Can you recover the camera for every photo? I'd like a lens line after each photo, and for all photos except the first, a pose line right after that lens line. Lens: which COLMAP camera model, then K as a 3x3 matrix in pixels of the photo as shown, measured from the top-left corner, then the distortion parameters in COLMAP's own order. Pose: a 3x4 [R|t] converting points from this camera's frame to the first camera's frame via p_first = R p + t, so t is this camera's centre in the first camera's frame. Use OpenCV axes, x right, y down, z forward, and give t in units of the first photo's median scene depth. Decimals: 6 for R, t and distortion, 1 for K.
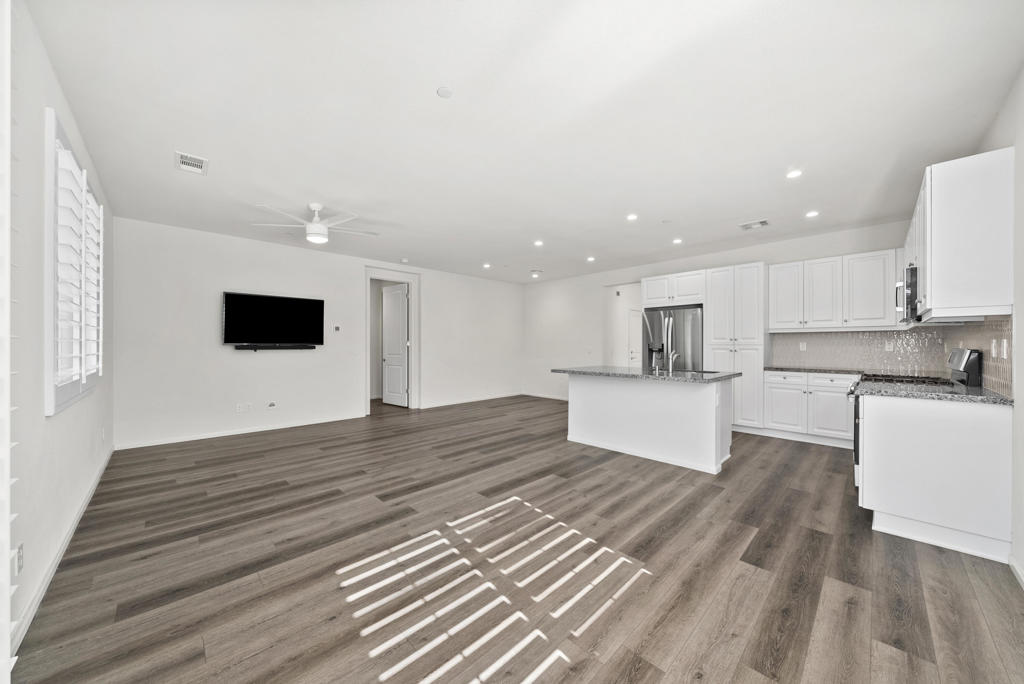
lens RADIAL K [[359.0, 0, 507.8], [0, 359.0, 344.6], [0, 0, 1]] dist [-0.006030, -0.000041]
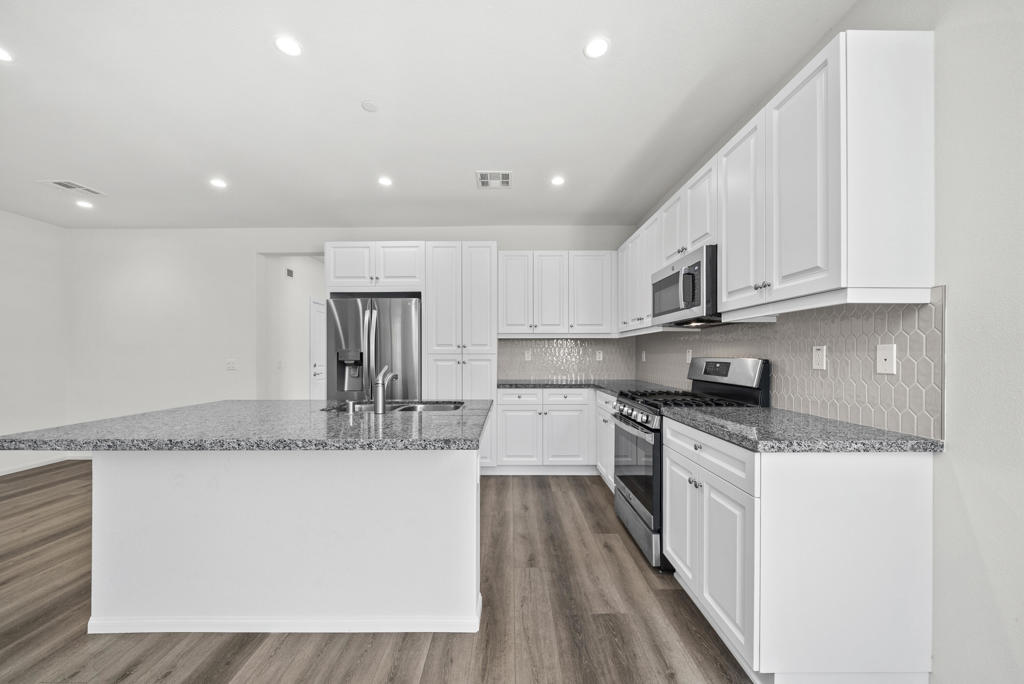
lens RADIAL K [[359.0, 0, 513.3], [0, 359.0, 355.6], [0, 0, 1]] dist [-0.006030, -0.000041]
pose [[0.687984, -0.004860, 0.725710, 0.255821], [0.001973, 0.999986, 0.004826, 0.000927], [-0.725723, -0.001888, 0.687984, 0.598911]]
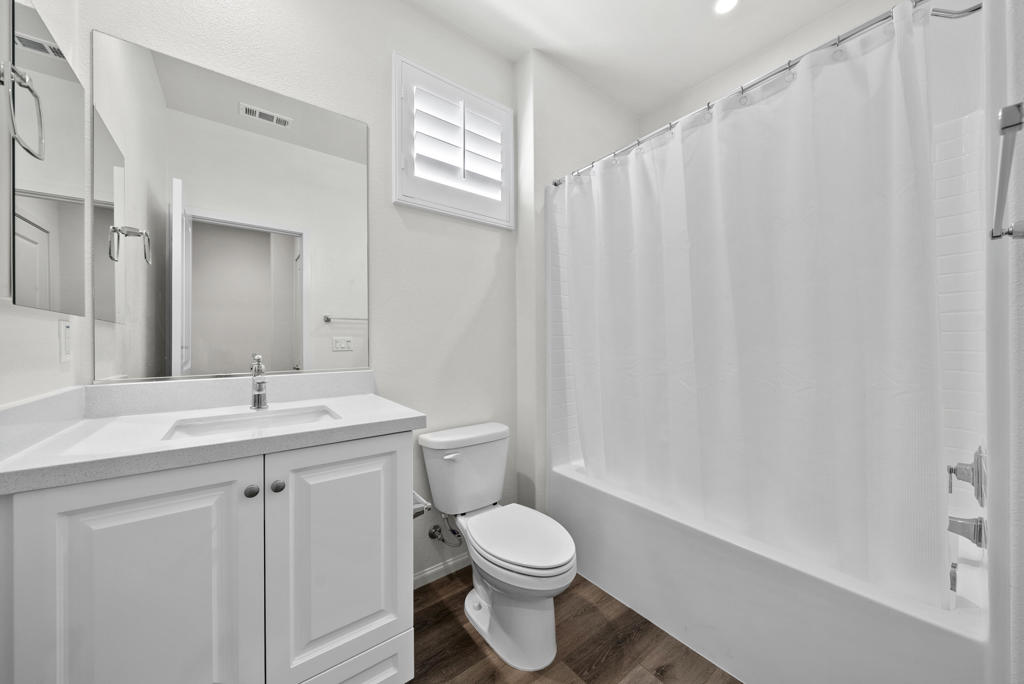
lens RADIAL K [[359.0, 0, 508.7], [0, 359.0, 339.4], [0, 0, 1]] dist [-0.006030, -0.000041]
pose [[-0.993748, -0.000865, 0.111647, 0.541487], [-0.001521, 0.999982, -0.005795, 0.062407], [-0.111640, -0.005929, -0.993731, 0.955173]]
